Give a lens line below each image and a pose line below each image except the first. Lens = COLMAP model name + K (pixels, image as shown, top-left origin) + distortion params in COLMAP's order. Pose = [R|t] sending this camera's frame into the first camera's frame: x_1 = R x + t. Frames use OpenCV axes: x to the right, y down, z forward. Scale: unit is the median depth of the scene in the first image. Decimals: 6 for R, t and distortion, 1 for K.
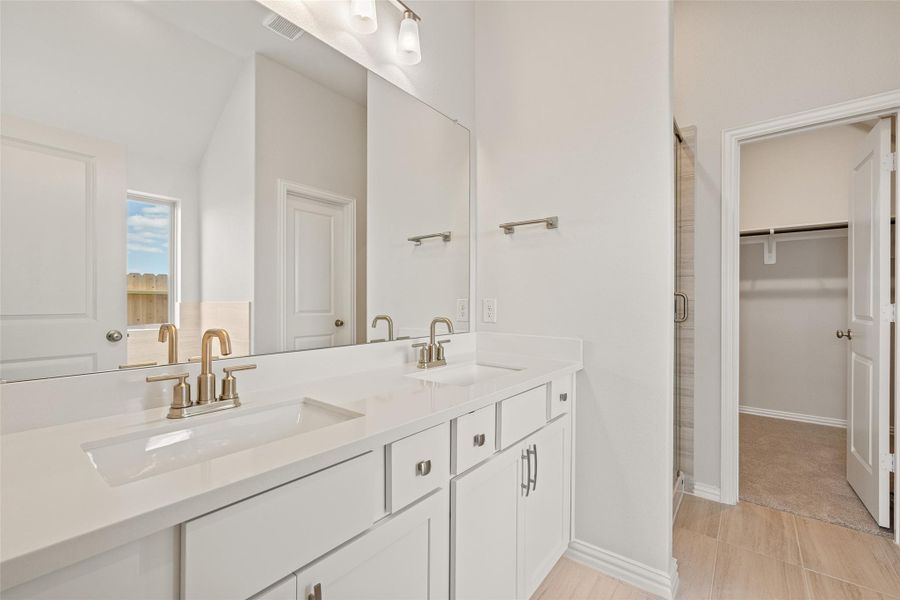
lens RADIAL K [[380.0, 0, 457.5], [0, 380.0, 300.5], [0, 0, 1]] dist [0.002086, 0.000005]
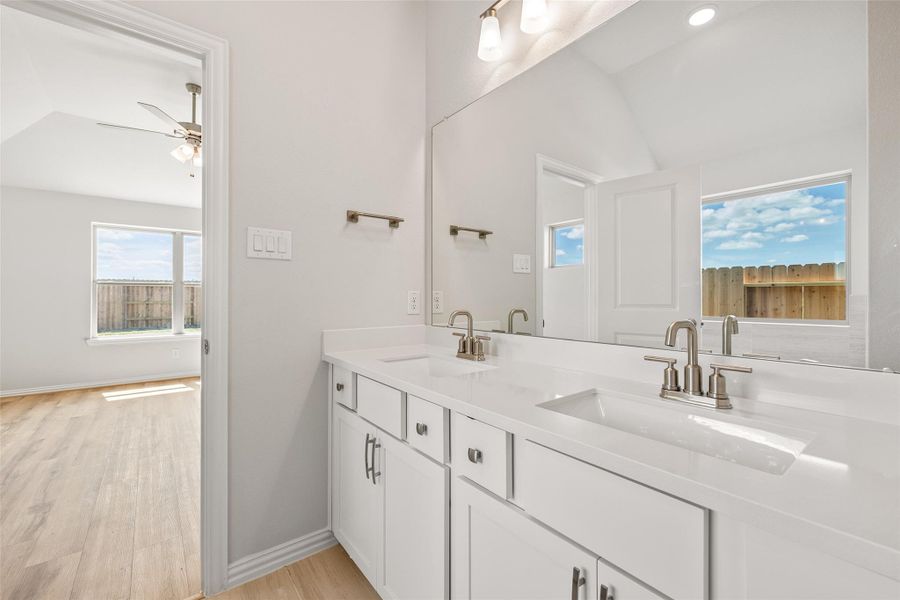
lens RADIAL K [[380.0, 0, 450.6], [0, 380.0, 295.1], [0, 0, 1]] dist [0.002086, 0.000005]
pose [[-0.247977, -0.002014, -0.968764, 0.896007], [0.010069, 0.999938, -0.004657, 0.006387], [0.968714, -0.010909, -0.247941, 1.148695]]
